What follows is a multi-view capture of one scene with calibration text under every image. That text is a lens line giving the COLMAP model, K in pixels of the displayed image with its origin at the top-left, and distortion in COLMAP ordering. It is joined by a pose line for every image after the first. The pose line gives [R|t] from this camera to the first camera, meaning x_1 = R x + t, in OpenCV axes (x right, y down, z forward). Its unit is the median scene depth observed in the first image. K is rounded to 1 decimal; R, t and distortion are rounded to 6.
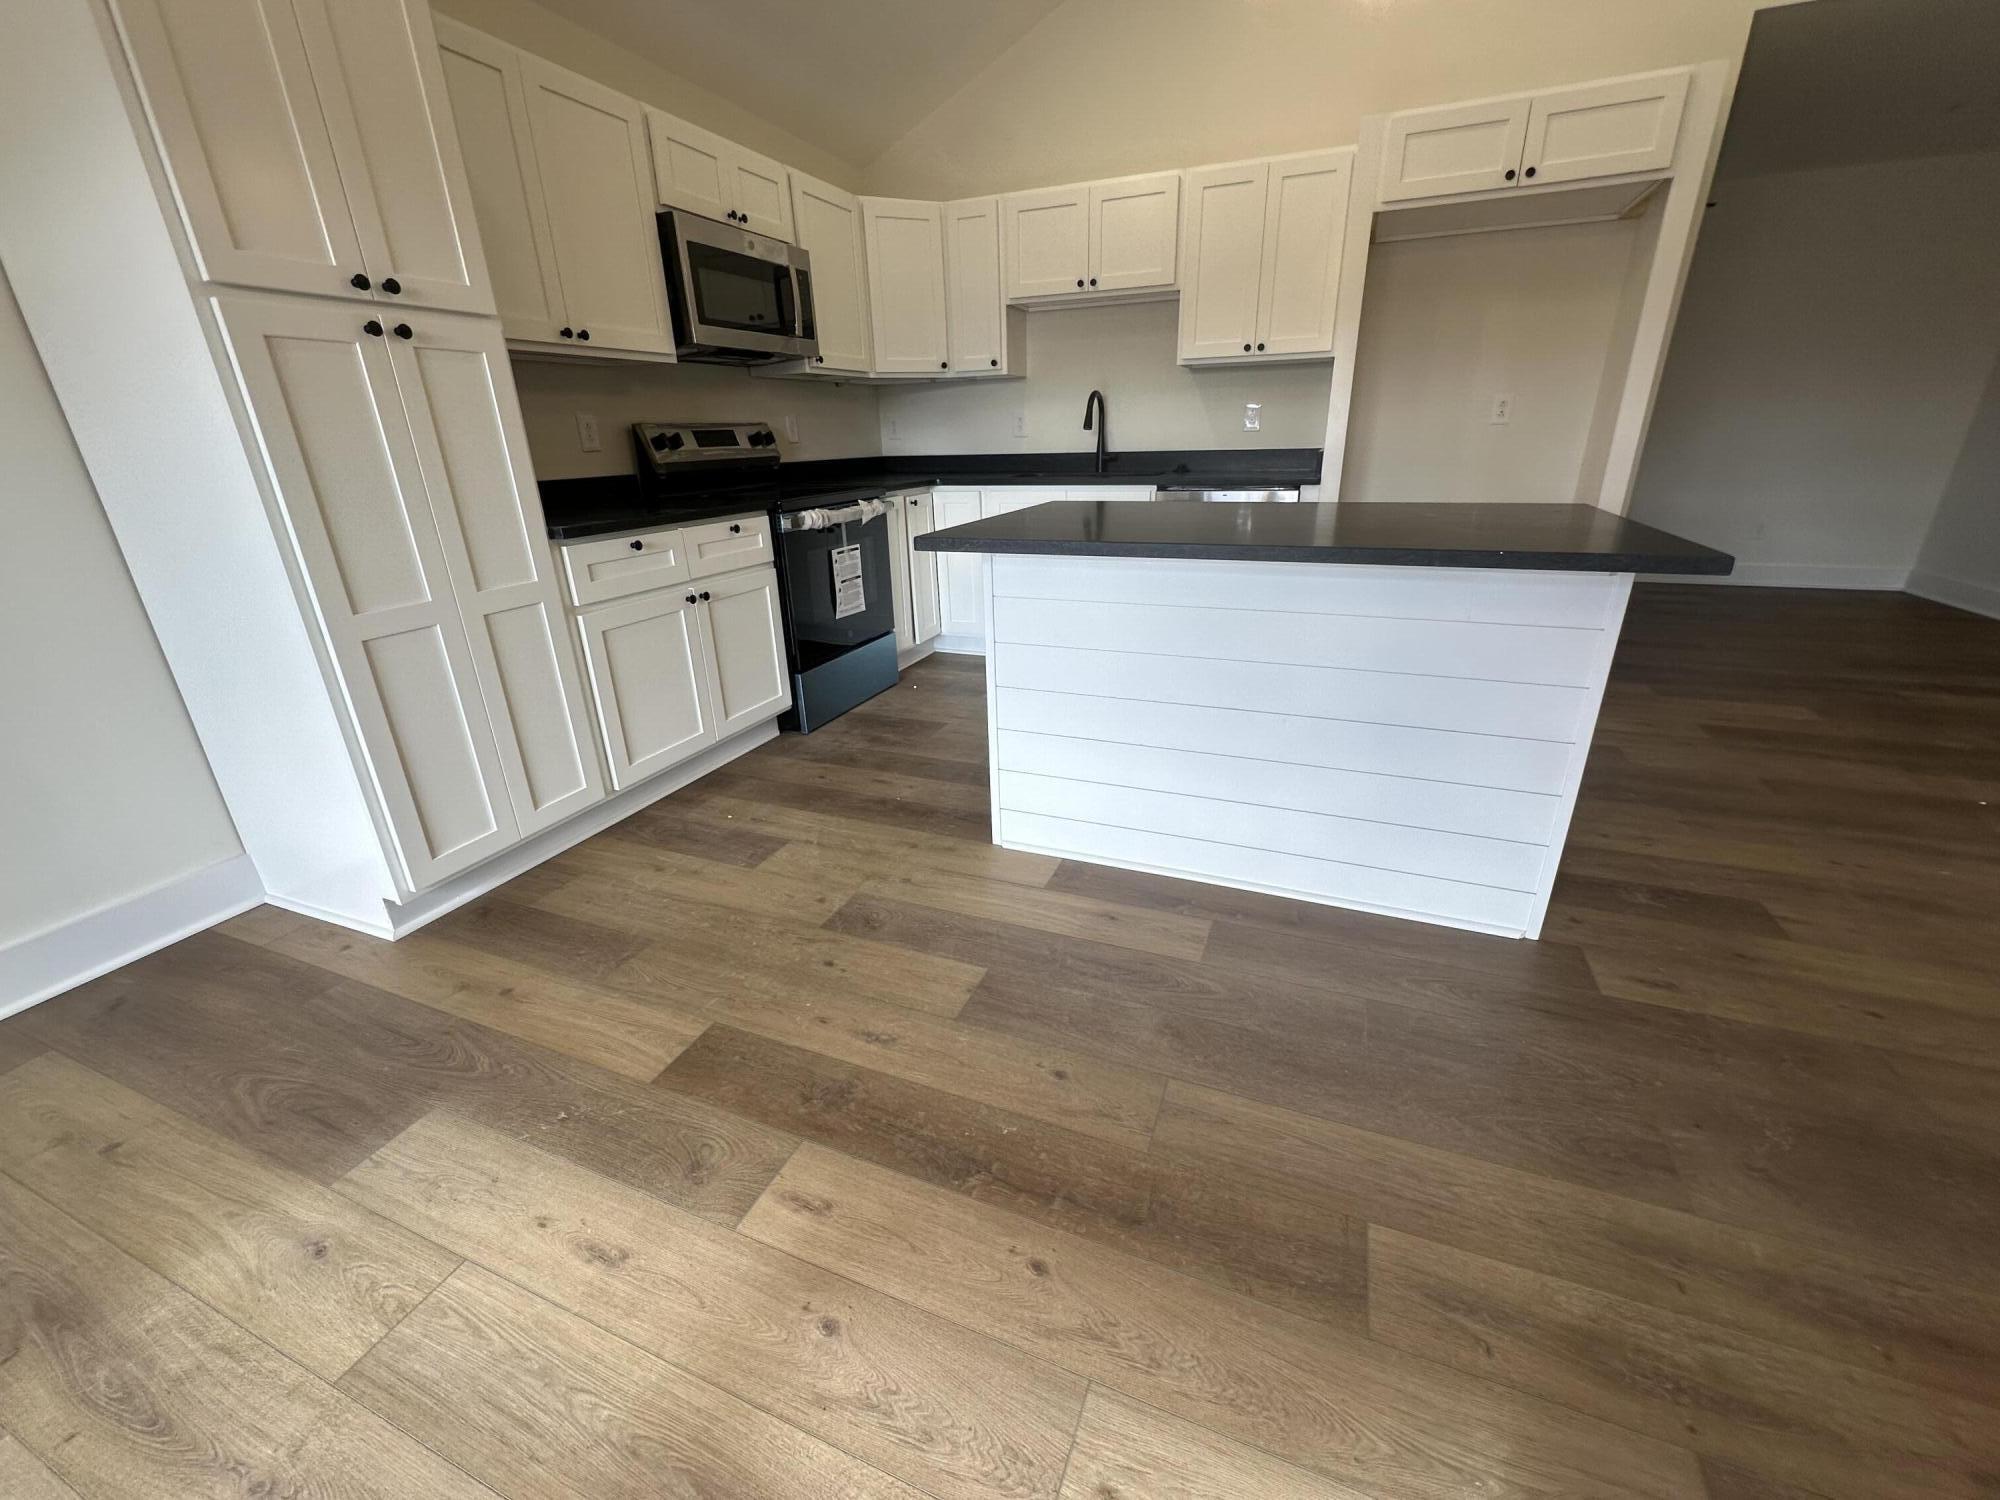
lens RADIAL K [[804.9, 0, 1001.0], [0, 804.9, 749.4], [0, 0, 1]] dist [-0.003062, 0.000159]
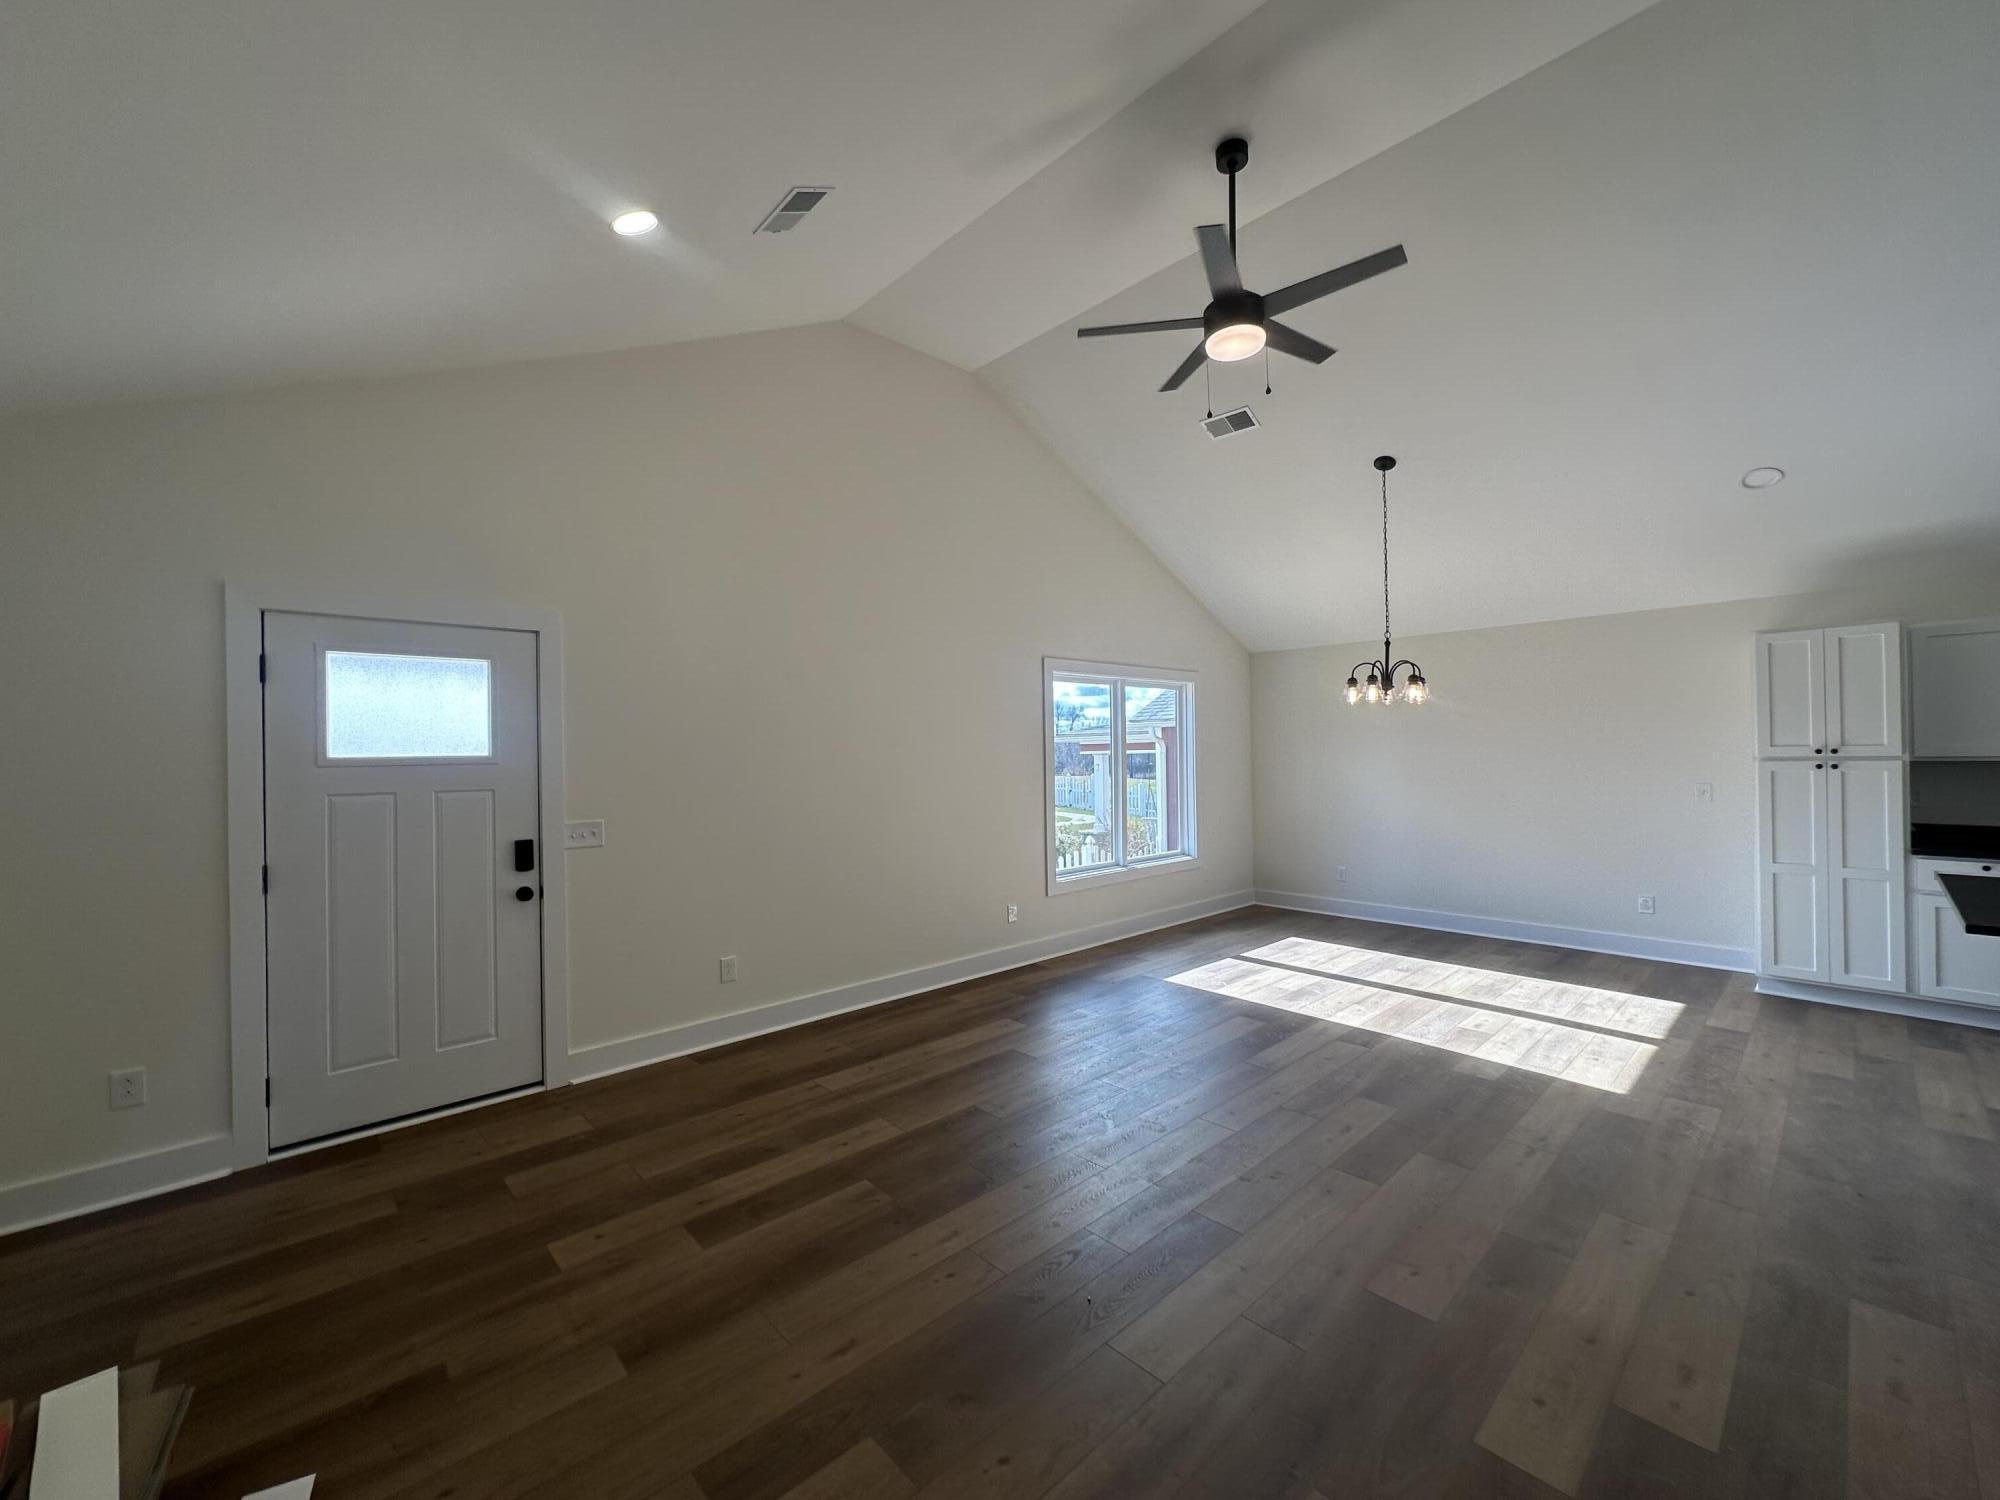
lens RADIAL K [[797.9, 0, 1007.0], [0, 797.9, 750.5], [0, 0, 1]] dist [-0.000637, 0.000224]
pose [[-0.419379, 0.026210, -0.907433, 1.747832], [-0.308104, 0.936143, 0.169433, -0.116098], [0.853928, 0.350640, -0.384523, -0.201042]]
